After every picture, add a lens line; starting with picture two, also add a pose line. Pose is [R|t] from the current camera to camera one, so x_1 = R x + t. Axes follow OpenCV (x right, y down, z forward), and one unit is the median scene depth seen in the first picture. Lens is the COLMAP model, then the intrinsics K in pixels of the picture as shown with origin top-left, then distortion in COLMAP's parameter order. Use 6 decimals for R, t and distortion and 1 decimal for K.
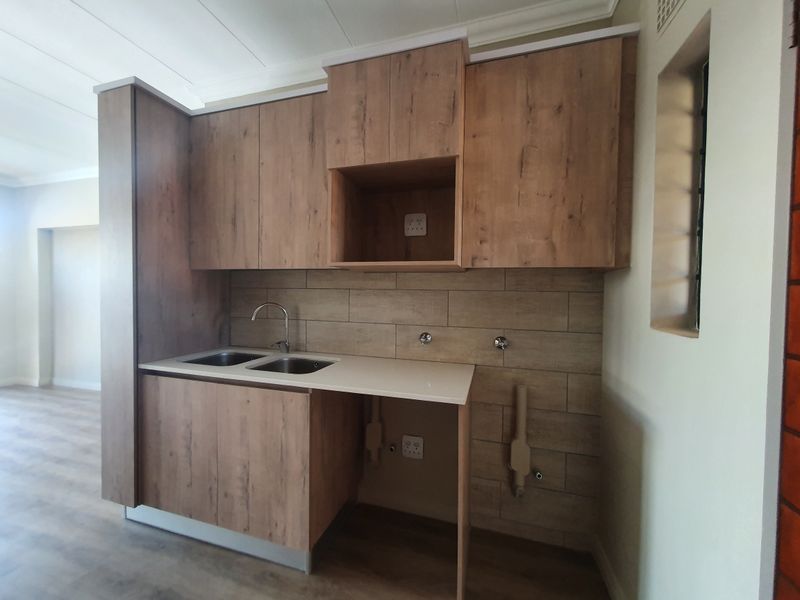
lens RADIAL K [[319.2, 0, 398.0], [0, 319.2, 299.0], [0, 0, 1]] dist [-0.002615, 0.000078]
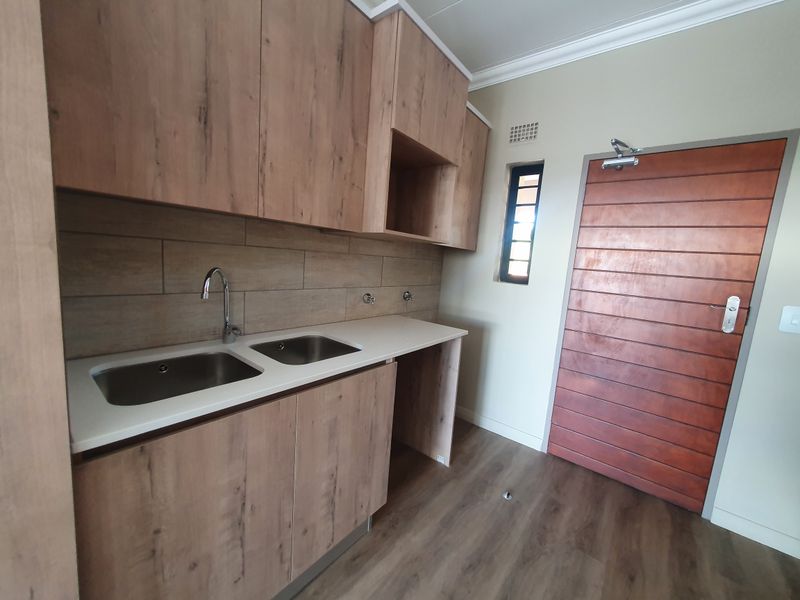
lens RADIAL K [[319.2, 0, 400.5], [0, 319.2, 299.8], [0, 0, 1]] dist [-0.002615, 0.000078]
pose [[0.368413, -0.106073, 0.923591, -0.948978], [-0.049227, 0.989850, 0.133319, -0.029136], [-0.928358, -0.094582, 0.359451, 0.499889]]
